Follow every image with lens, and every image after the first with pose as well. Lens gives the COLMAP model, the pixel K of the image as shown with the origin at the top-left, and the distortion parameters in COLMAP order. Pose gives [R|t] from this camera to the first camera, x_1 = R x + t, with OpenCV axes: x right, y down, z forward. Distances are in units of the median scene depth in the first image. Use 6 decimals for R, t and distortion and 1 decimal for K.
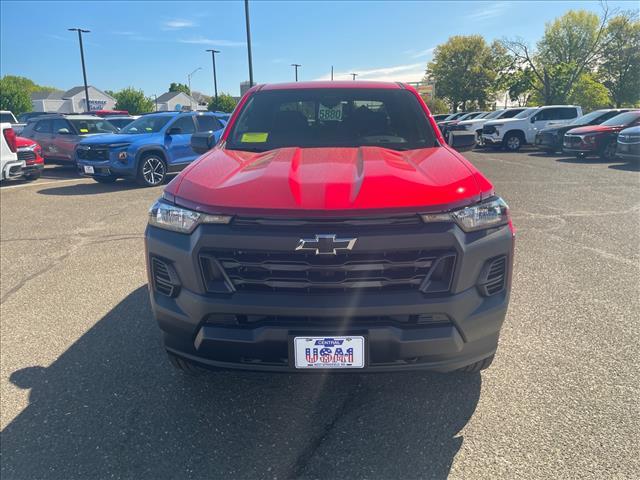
lens RADIAL K [[485.9, 0, 326.0], [0, 485.9, 241.2], [0, 0, 1]] dist [0.094383, -0.121444]
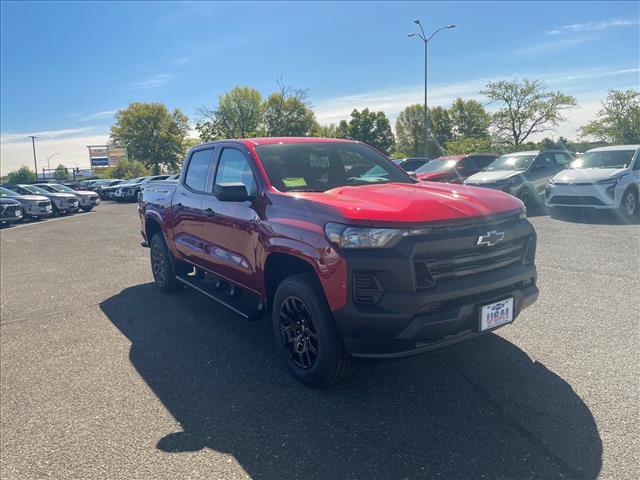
lens RADIAL K [[485.9, 0, 326.0], [0, 485.9, 241.2], [0, 0, 1]] dist [0.094383, -0.121444]
pose [[0.818913, -0.113397, 0.562603, -1.197098], [0.181194, 0.981232, -0.065968, 0.021701], [-0.544564, 0.155963, 0.824091, 0.052744]]
